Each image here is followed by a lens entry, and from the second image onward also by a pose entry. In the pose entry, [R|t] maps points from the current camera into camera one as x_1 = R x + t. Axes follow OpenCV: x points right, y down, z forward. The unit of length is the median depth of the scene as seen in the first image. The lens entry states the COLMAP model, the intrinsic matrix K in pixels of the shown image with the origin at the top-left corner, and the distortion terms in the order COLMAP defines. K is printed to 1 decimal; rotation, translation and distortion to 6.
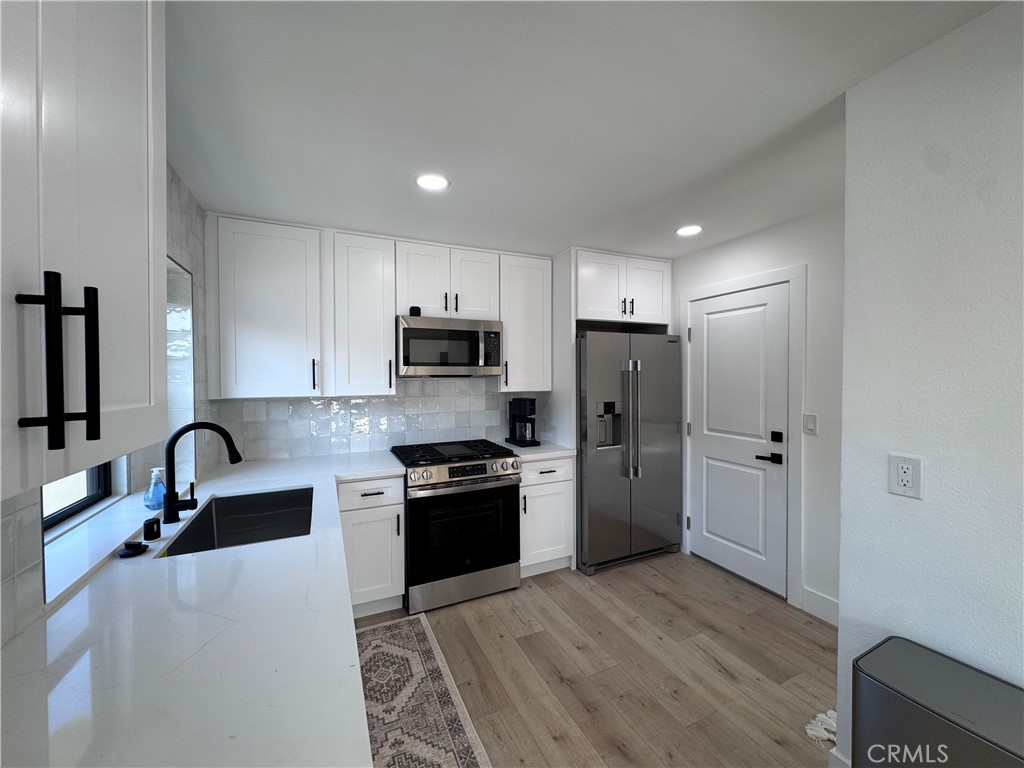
lens RADIAL K [[406.6, 0, 512.0], [0, 406.6, 384.0], [0, 0, 1]] dist [0.000347, 0.000034]
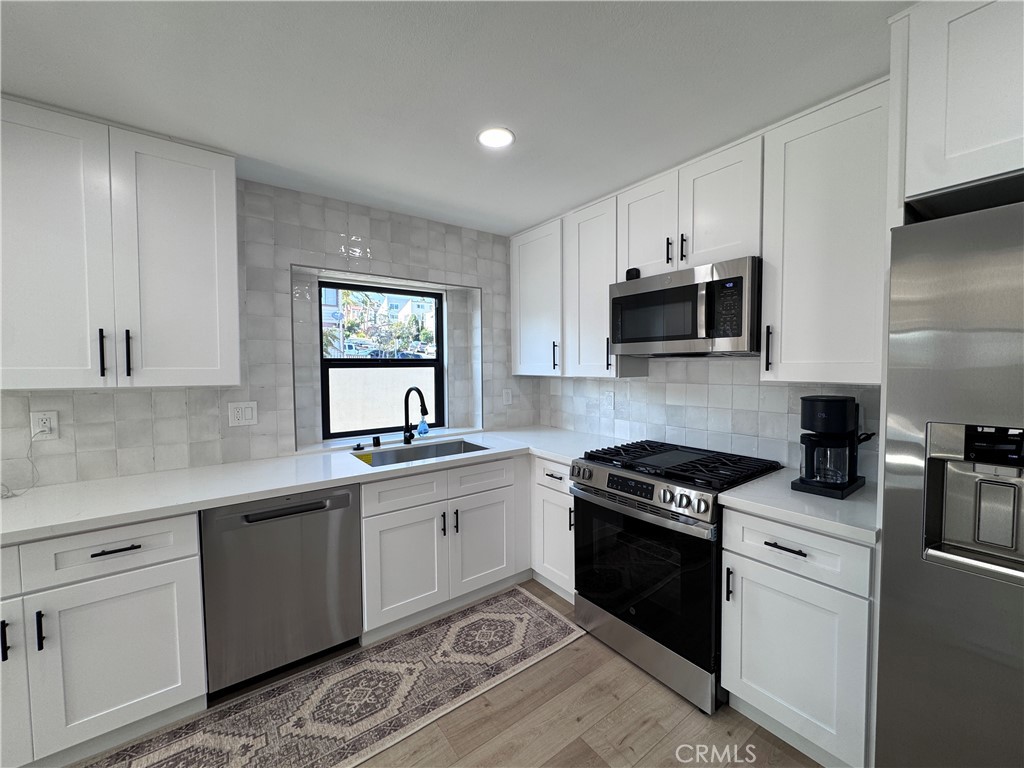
lens RADIAL K [[406.6, 0, 512.0], [0, 406.6, 384.0], [0, 0, 1]] dist [0.000347, 0.000034]
pose [[0.202487, 0.052340, -0.977885, 0.541296], [-0.009870, 0.998629, 0.051406, -0.002629], [0.979235, -0.000758, 0.202726, 0.648027]]
